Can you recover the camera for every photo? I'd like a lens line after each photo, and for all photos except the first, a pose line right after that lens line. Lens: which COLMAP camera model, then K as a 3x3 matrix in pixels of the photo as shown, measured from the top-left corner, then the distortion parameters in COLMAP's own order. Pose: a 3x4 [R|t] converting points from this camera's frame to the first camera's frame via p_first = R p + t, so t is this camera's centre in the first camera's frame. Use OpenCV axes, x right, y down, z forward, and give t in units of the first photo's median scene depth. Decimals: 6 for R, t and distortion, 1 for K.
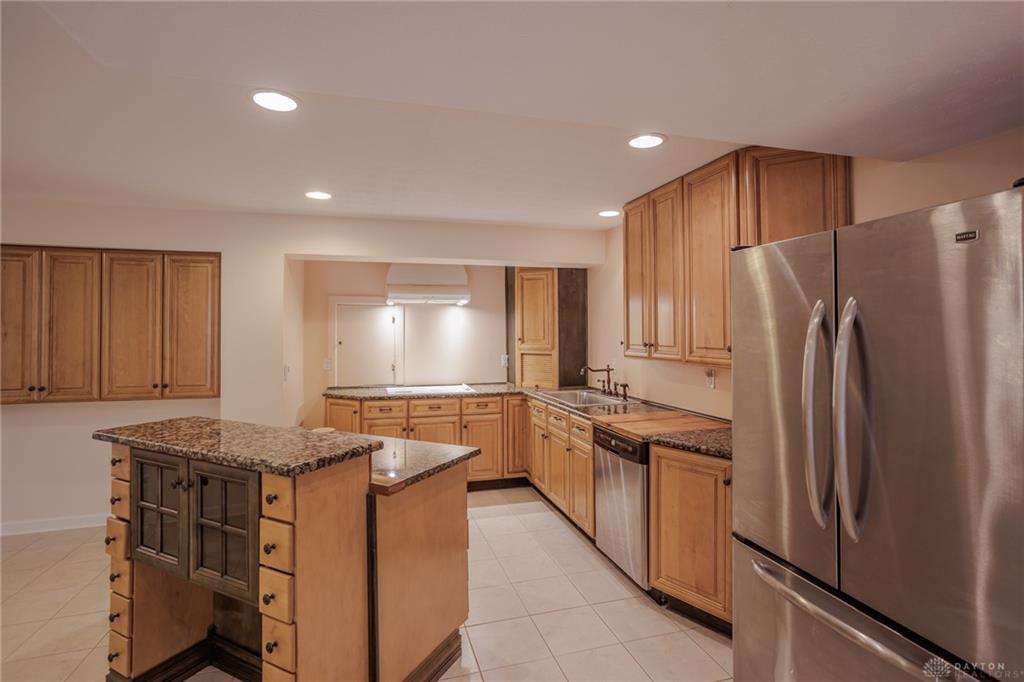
lens RADIAL K [[499.9, 0, 506.2], [0, 499.9, 334.5], [0, 0, 1]] dist [-0.000426, 0.000521]
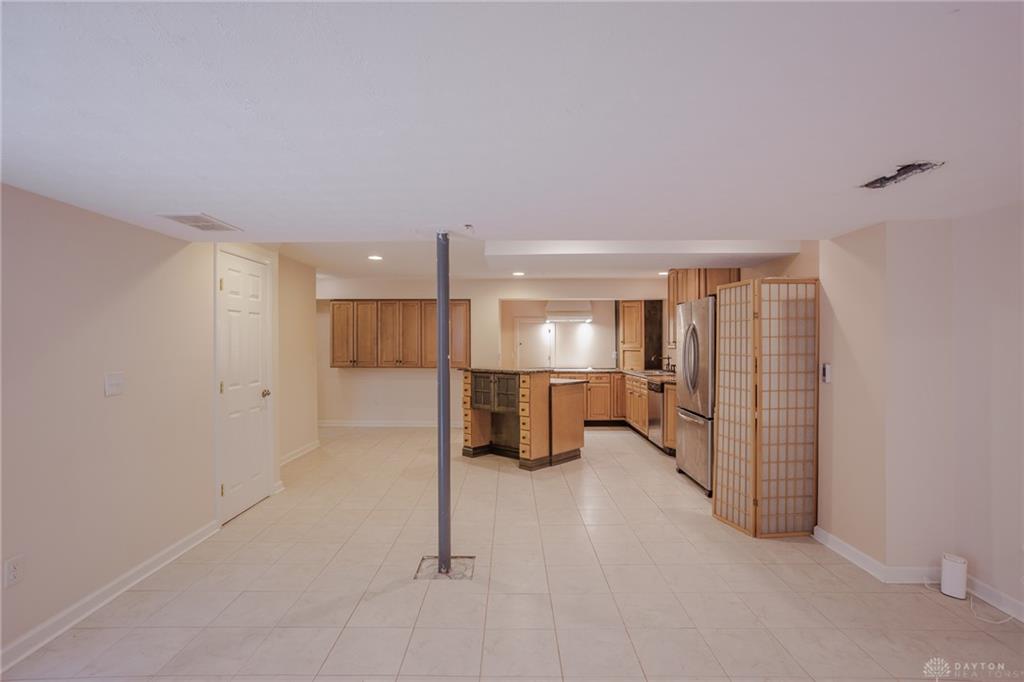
lens RADIAL K [[499.9, 0, 506.6], [0, 499.9, 343.7], [0, 0, 1]] dist [-0.000426, 0.000521]
pose [[0.960574, 0.001405, -0.278021, 0.131489], [-0.002941, 0.999983, -0.005109, 0.027689], [0.278009, 0.005725, 0.960561, -0.809691]]
